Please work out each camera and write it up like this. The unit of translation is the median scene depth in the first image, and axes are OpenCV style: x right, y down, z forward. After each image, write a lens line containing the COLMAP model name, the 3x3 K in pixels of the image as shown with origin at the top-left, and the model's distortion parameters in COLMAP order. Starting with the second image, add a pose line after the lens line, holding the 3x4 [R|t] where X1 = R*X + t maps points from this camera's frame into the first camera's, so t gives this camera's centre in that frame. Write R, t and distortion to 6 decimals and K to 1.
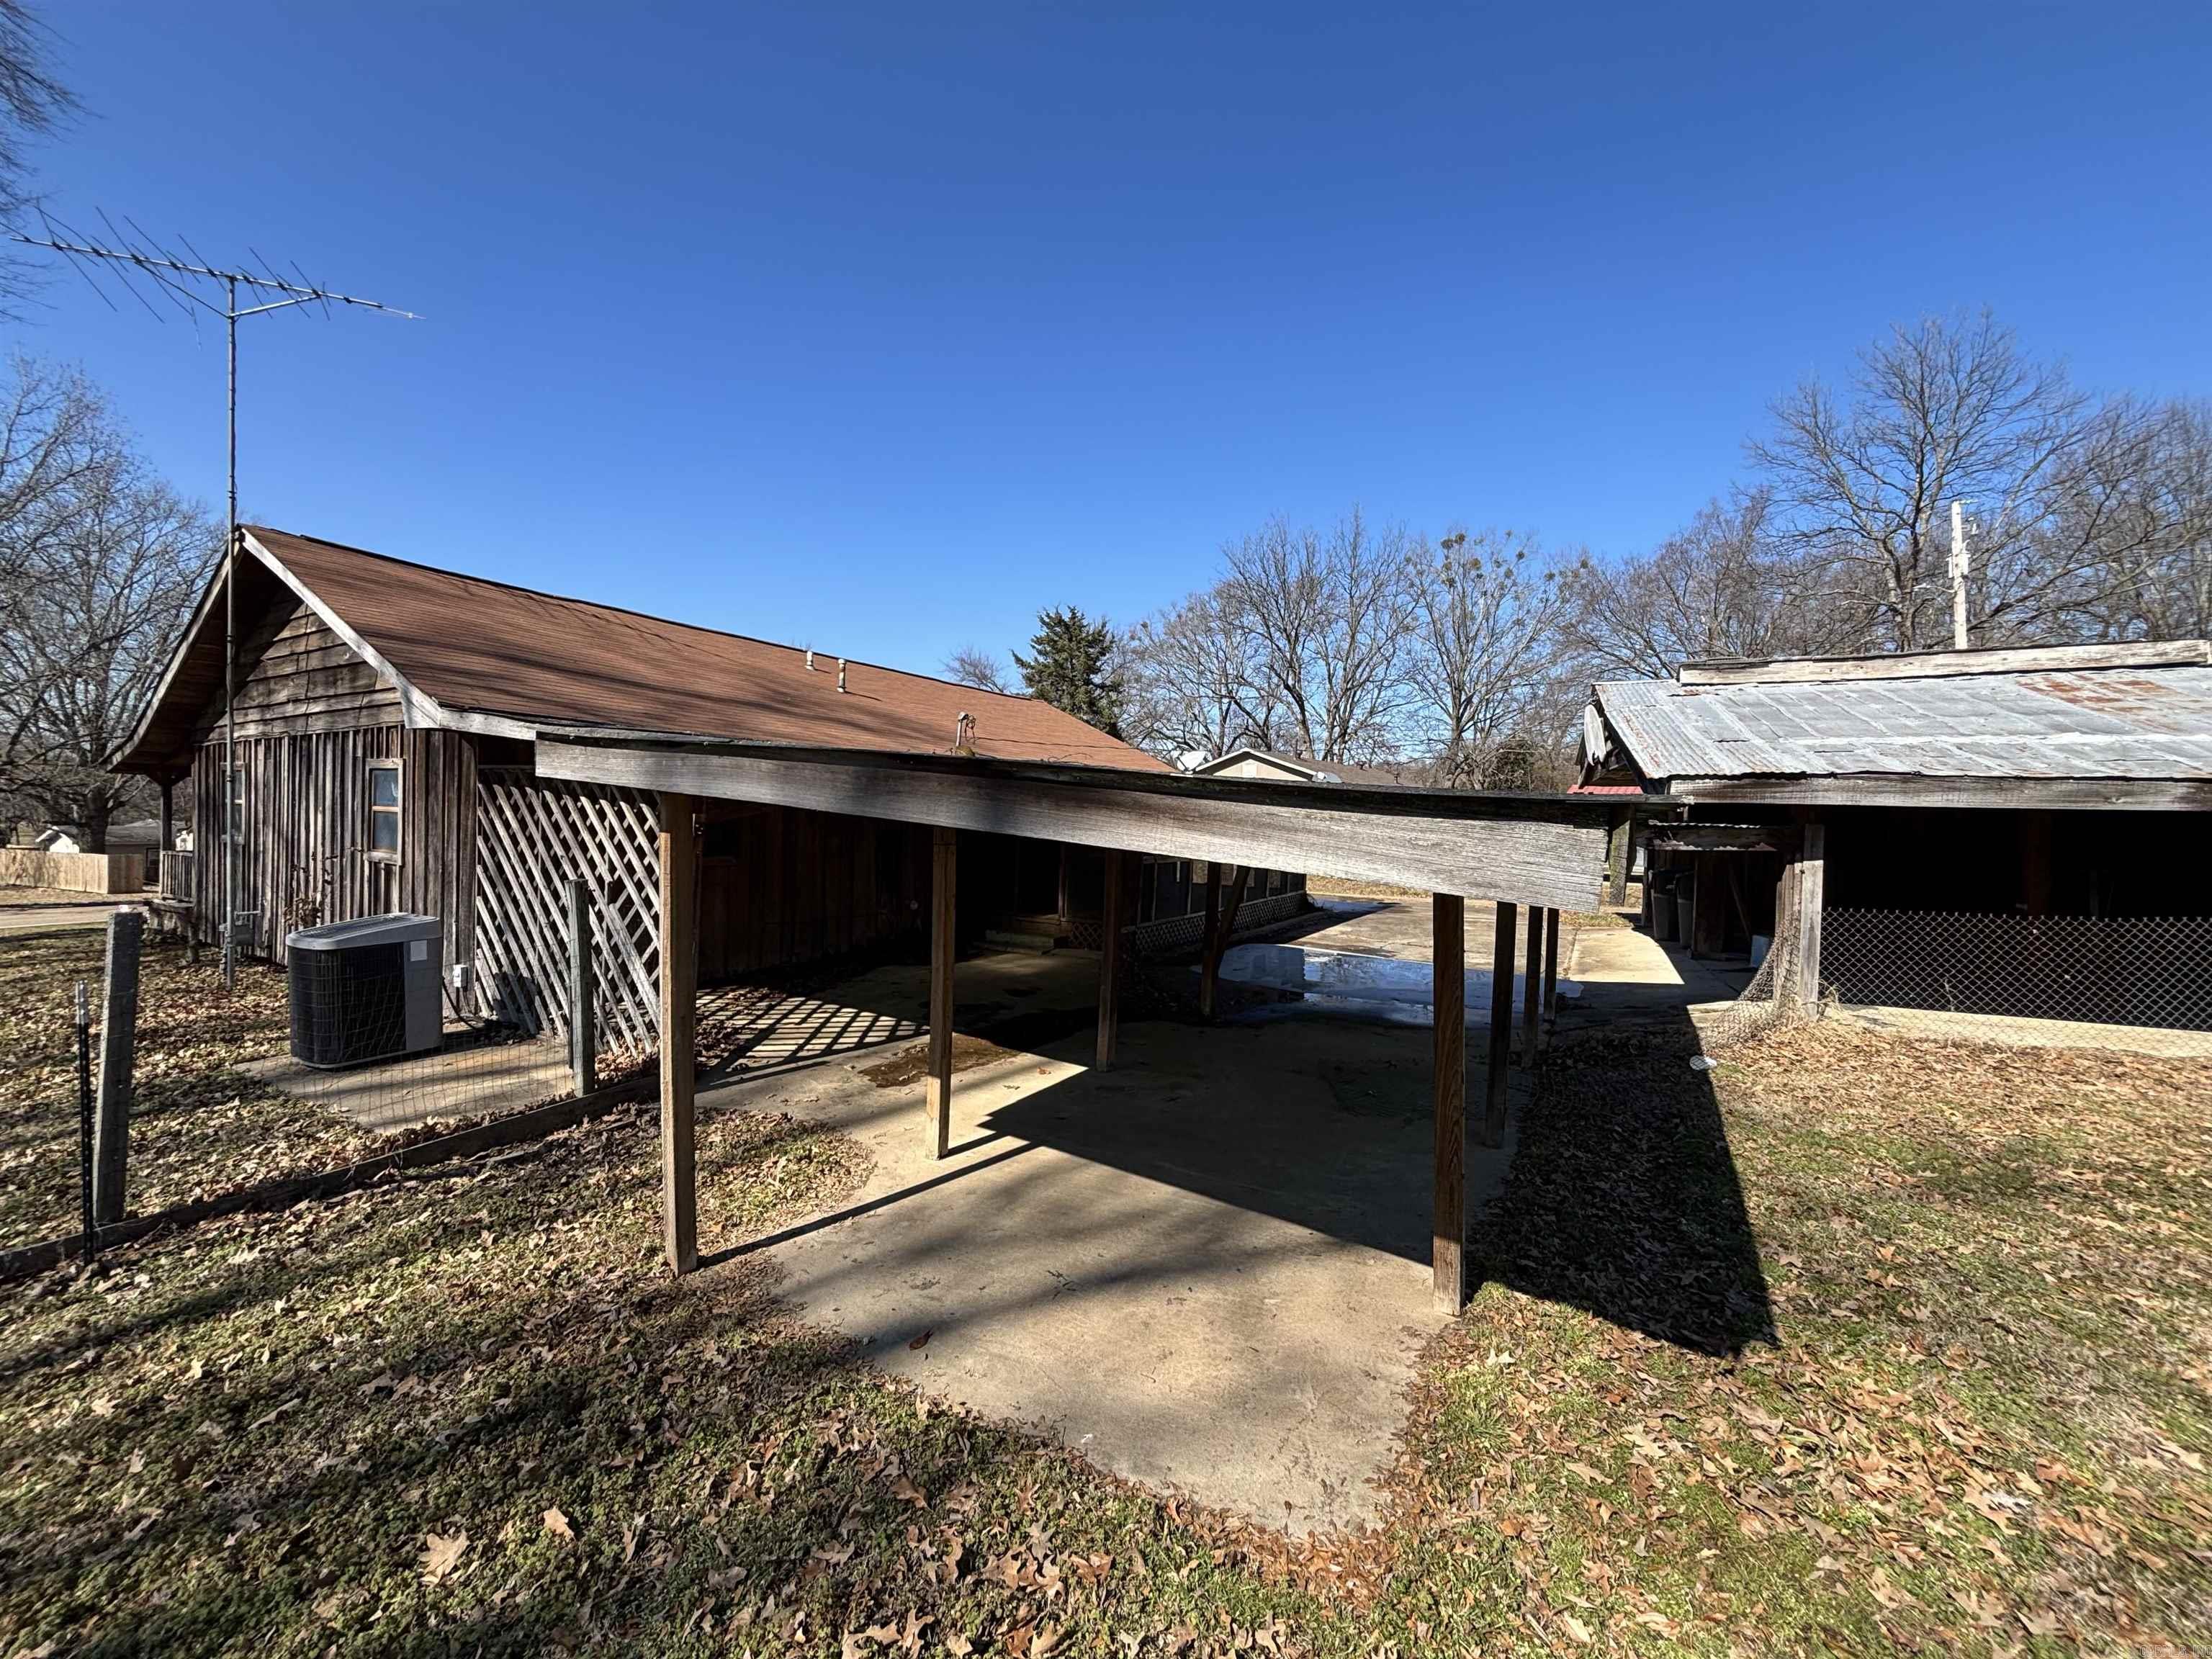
lens RADIAL K [[896.2, 0, 1107.1], [0, 896.2, 837.1], [0, 0, 1]] dist [0.000383, 0.001200]
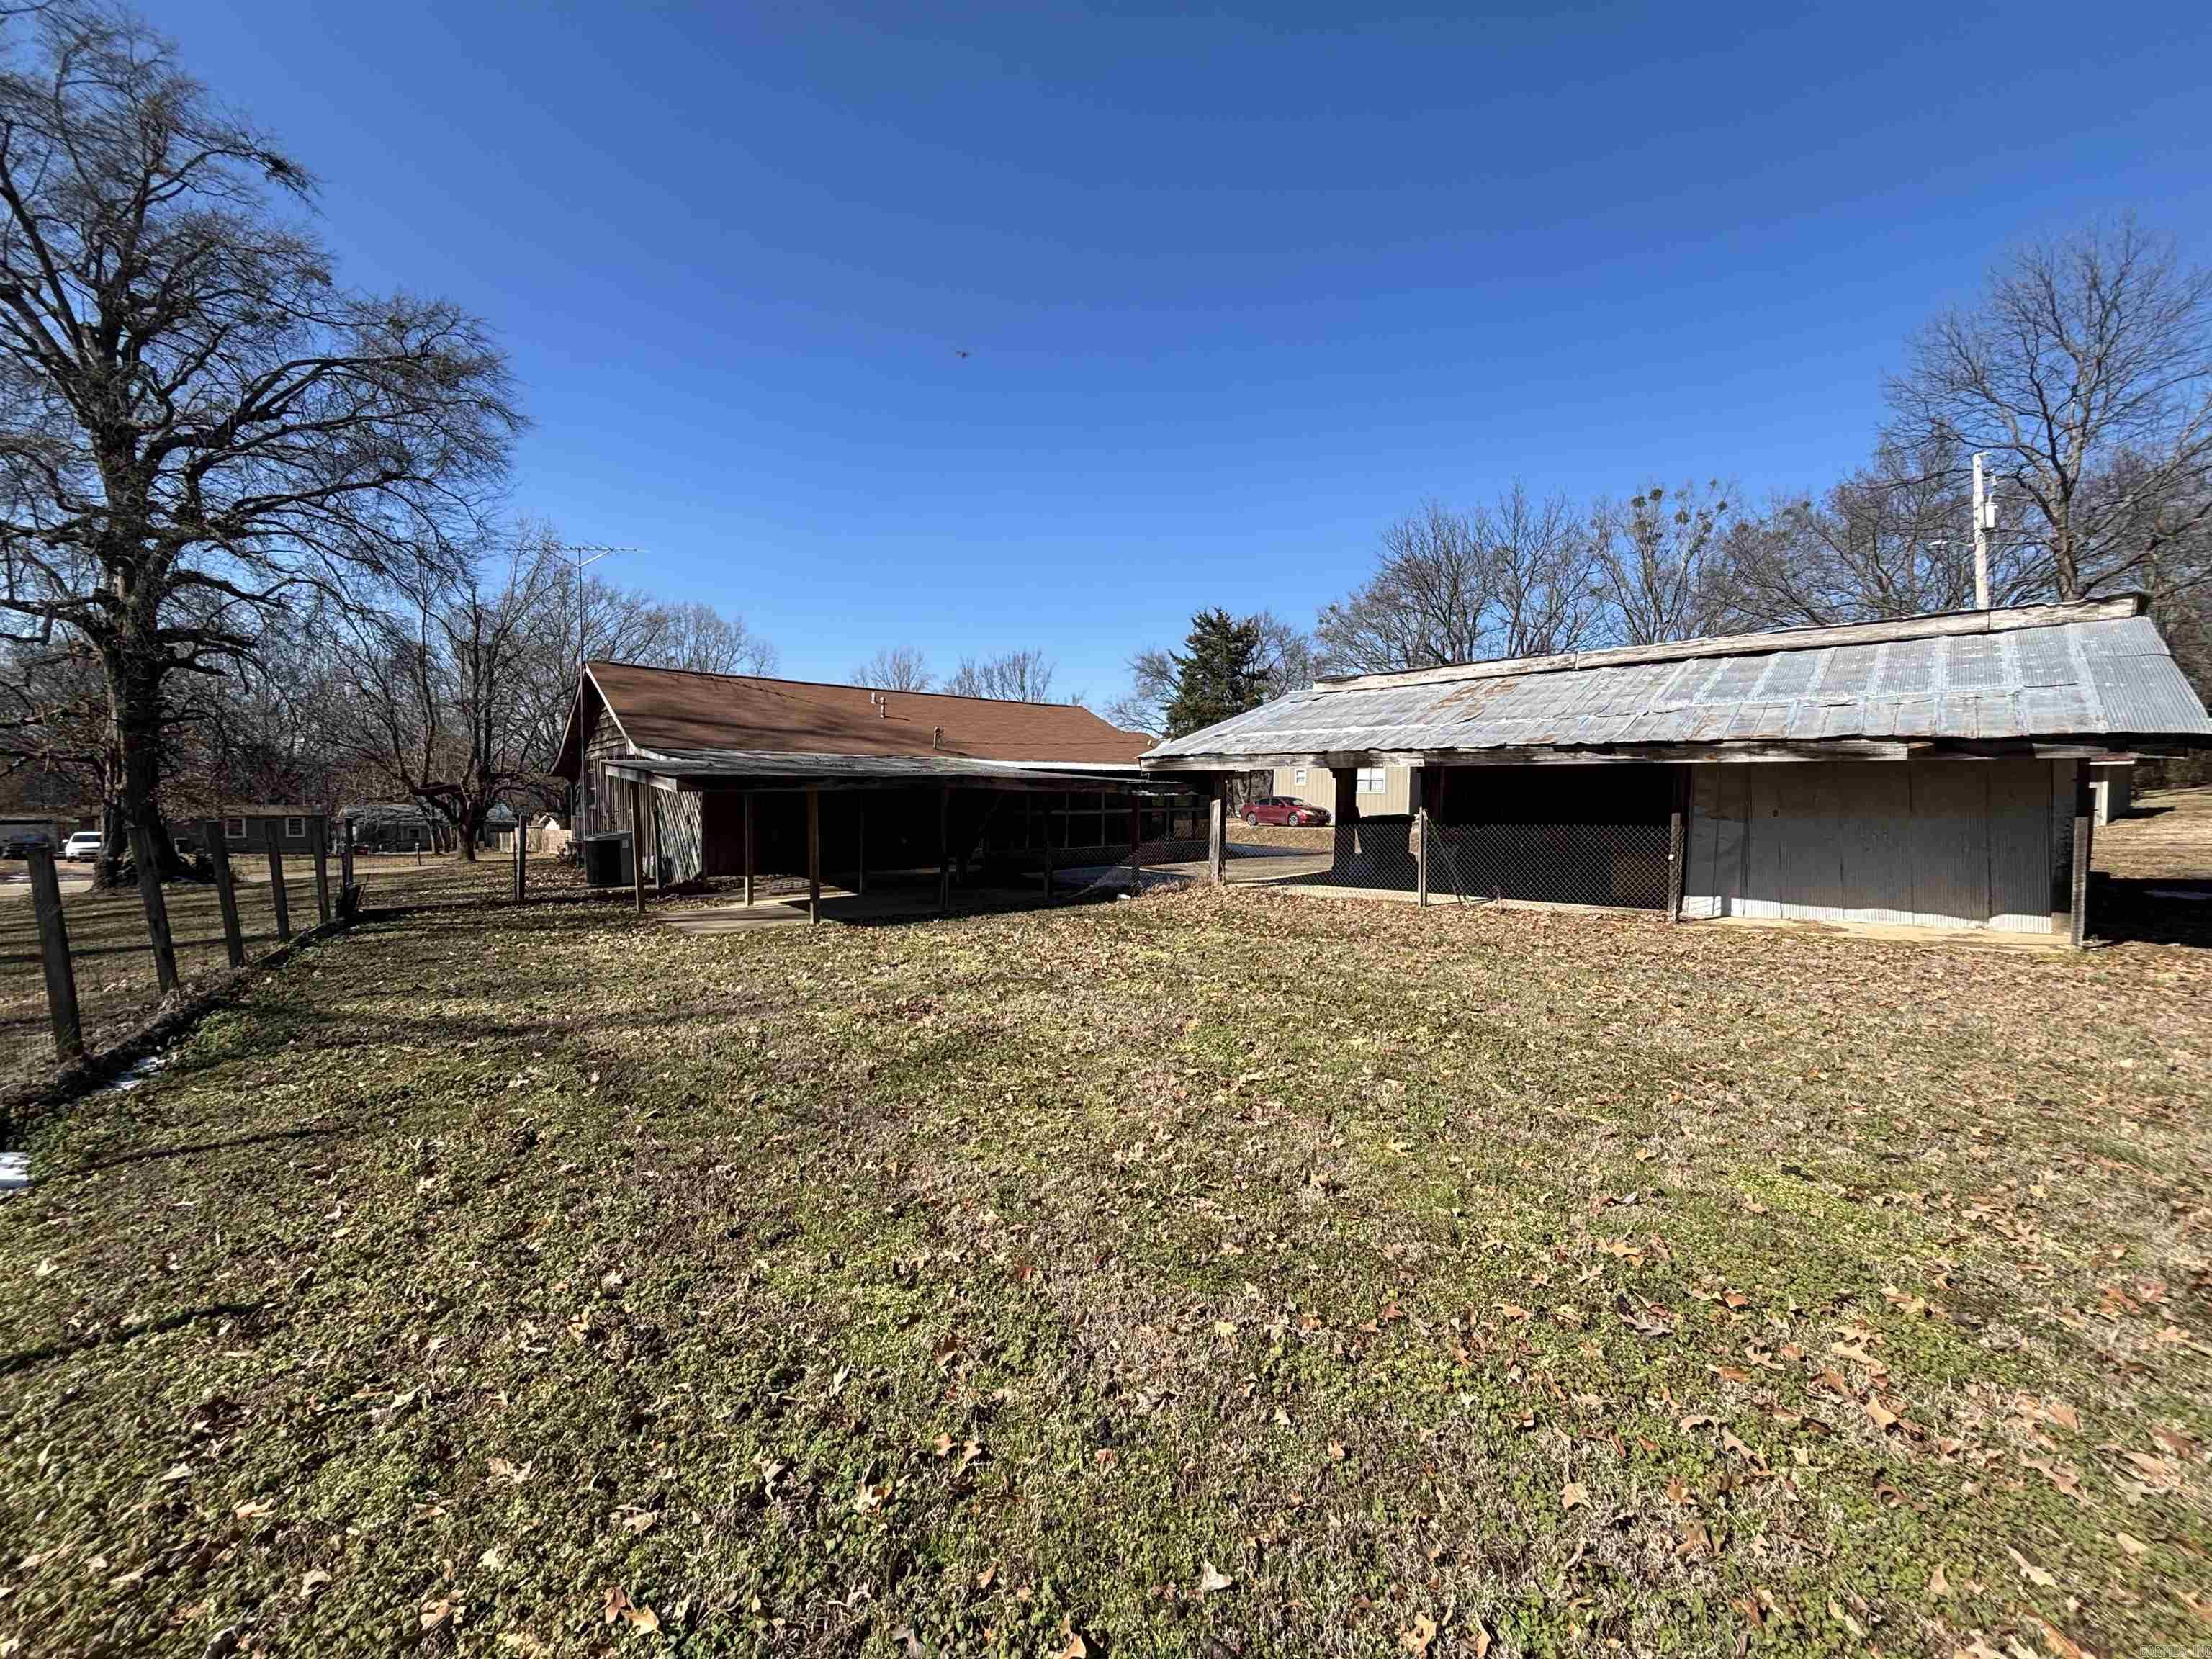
lens RADIAL K [[896.2, 0, 1107.1], [0, 896.2, 837.1], [0, 0, 1]] dist [0.000383, 0.001200]
pose [[0.950953, -0.005855, -0.309279, 0.178702], [0.012710, 0.999716, 0.020155, 0.009745], [0.309073, -0.023097, 0.950758, -0.135453]]
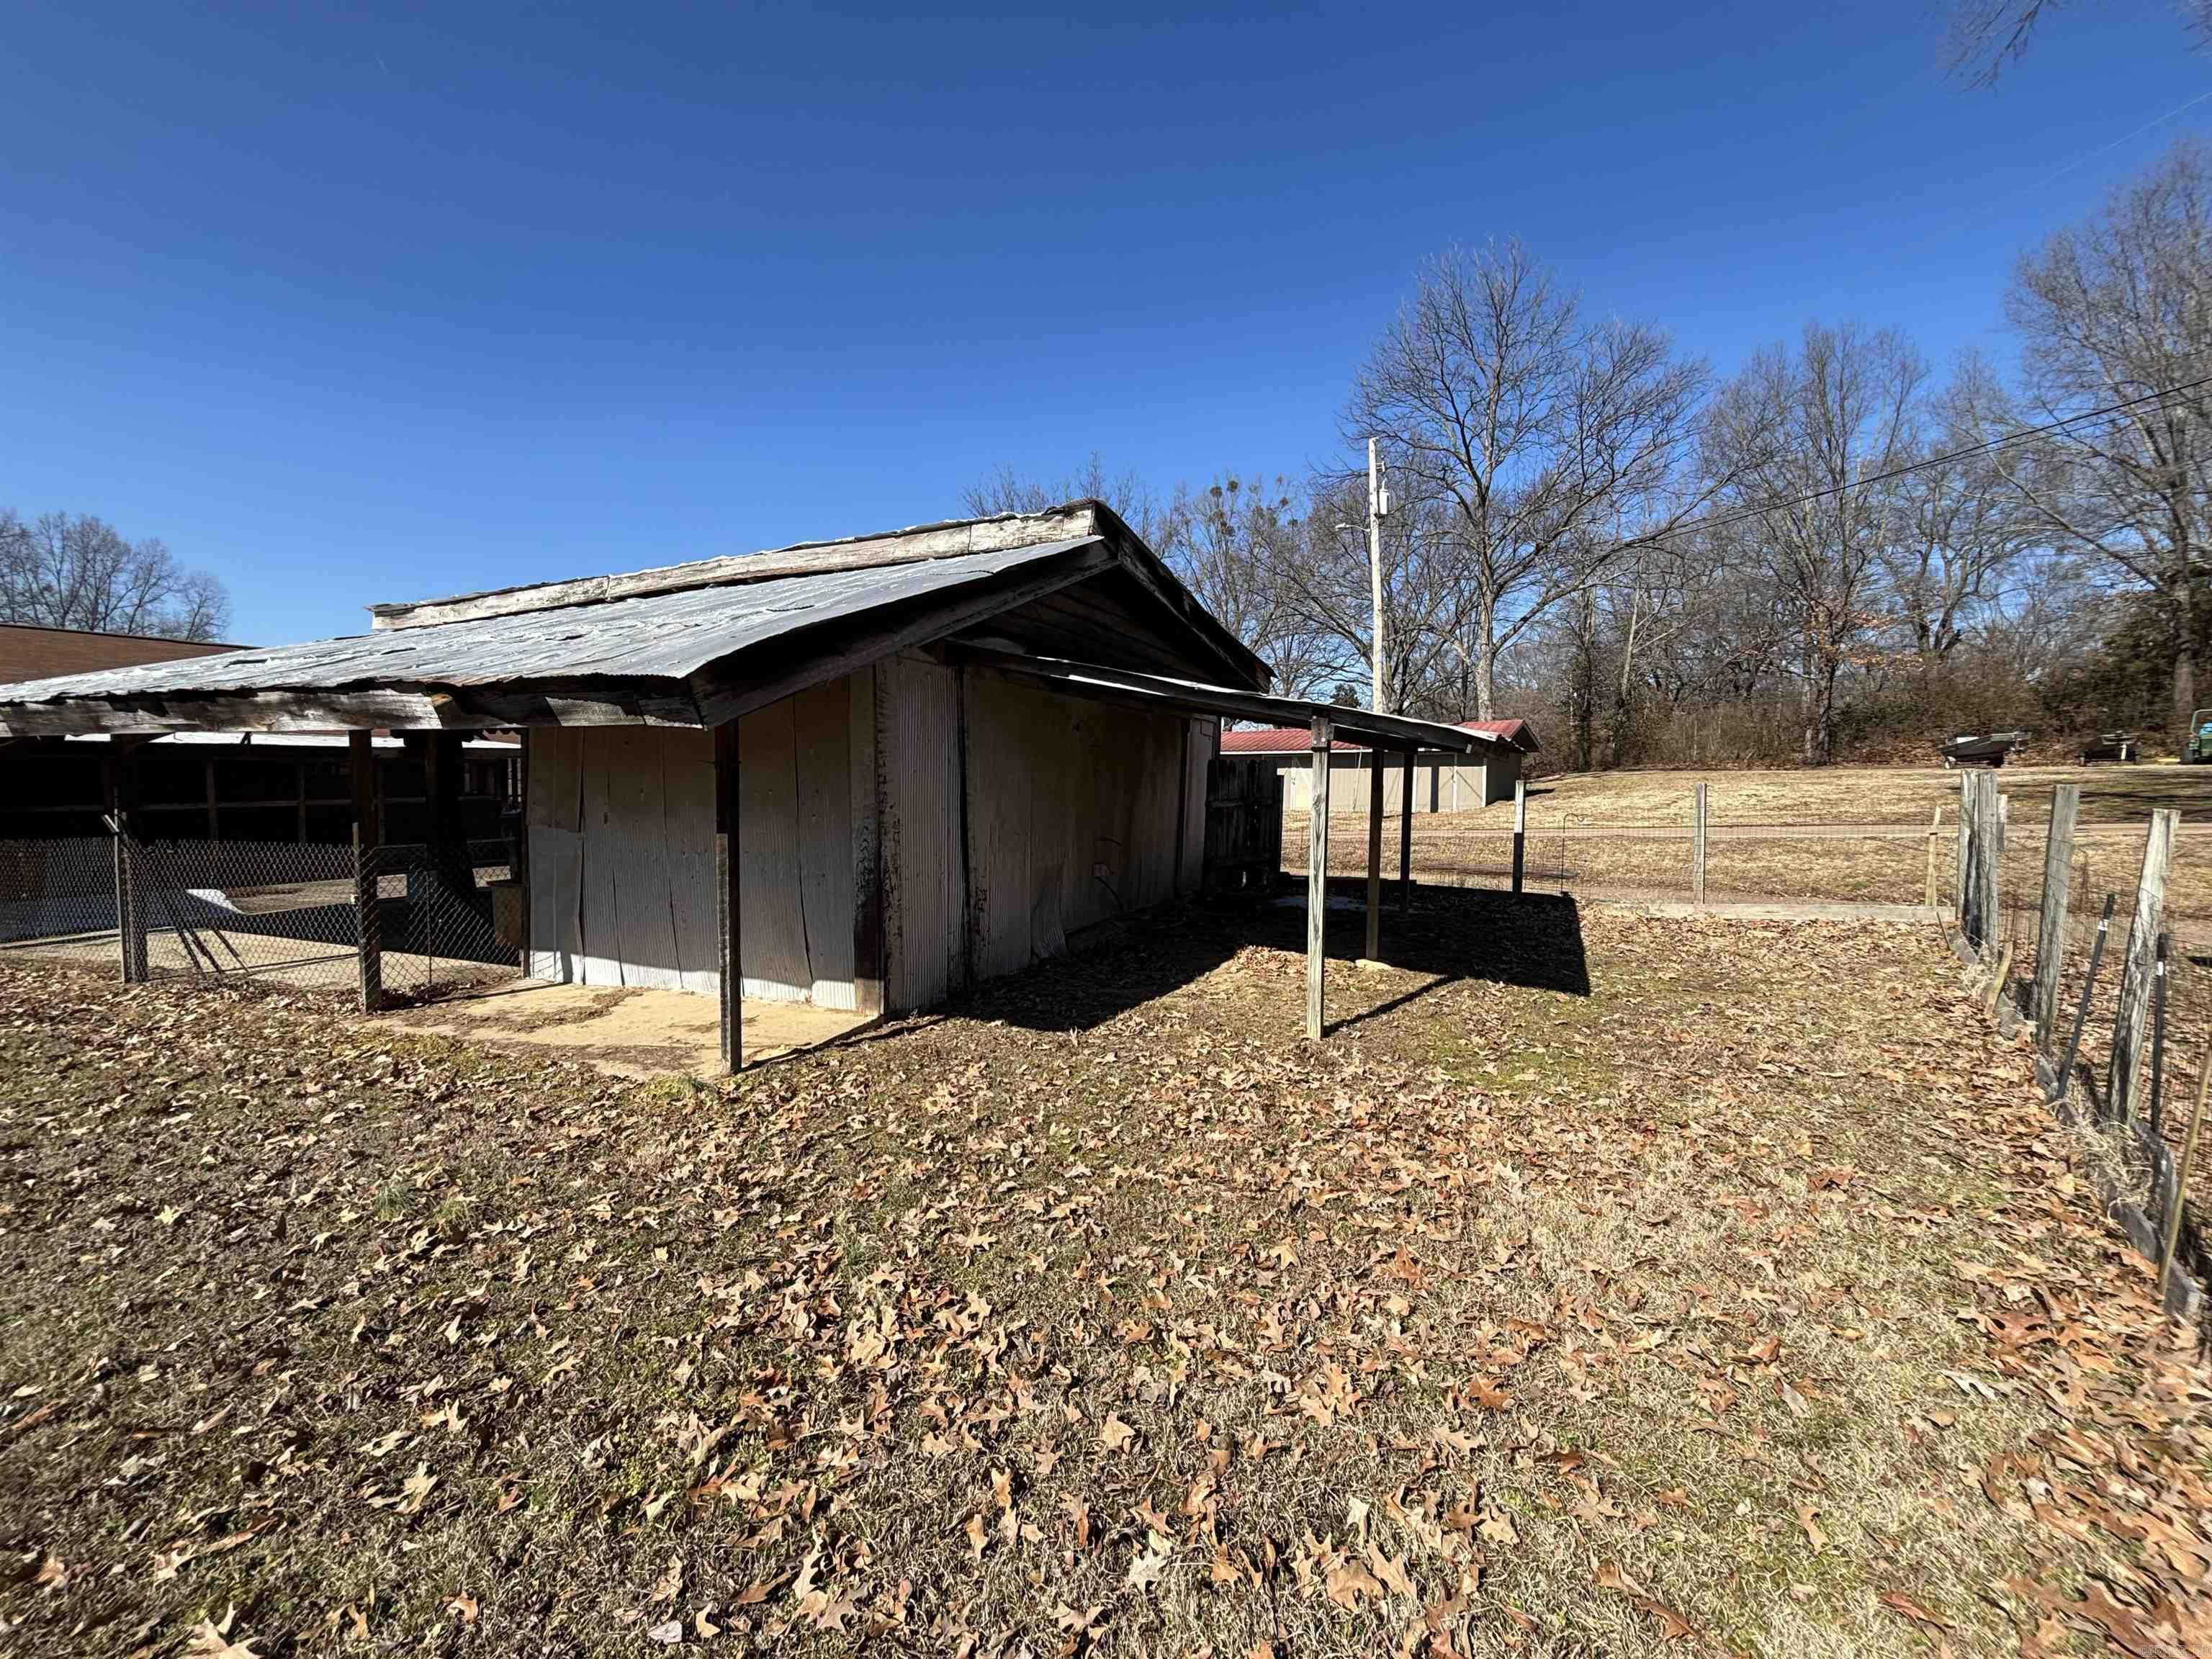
lens RADIAL K [[896.2, 0, 1107.1], [0, 896.2, 837.1], [0, 0, 1]] dist [0.000383, 0.001200]
pose [[0.999769, -0.020547, -0.006230, 0.347099], [0.020815, 0.998702, 0.046484, 0.008558], [0.005267, -0.046603, 0.998900, -0.009081]]
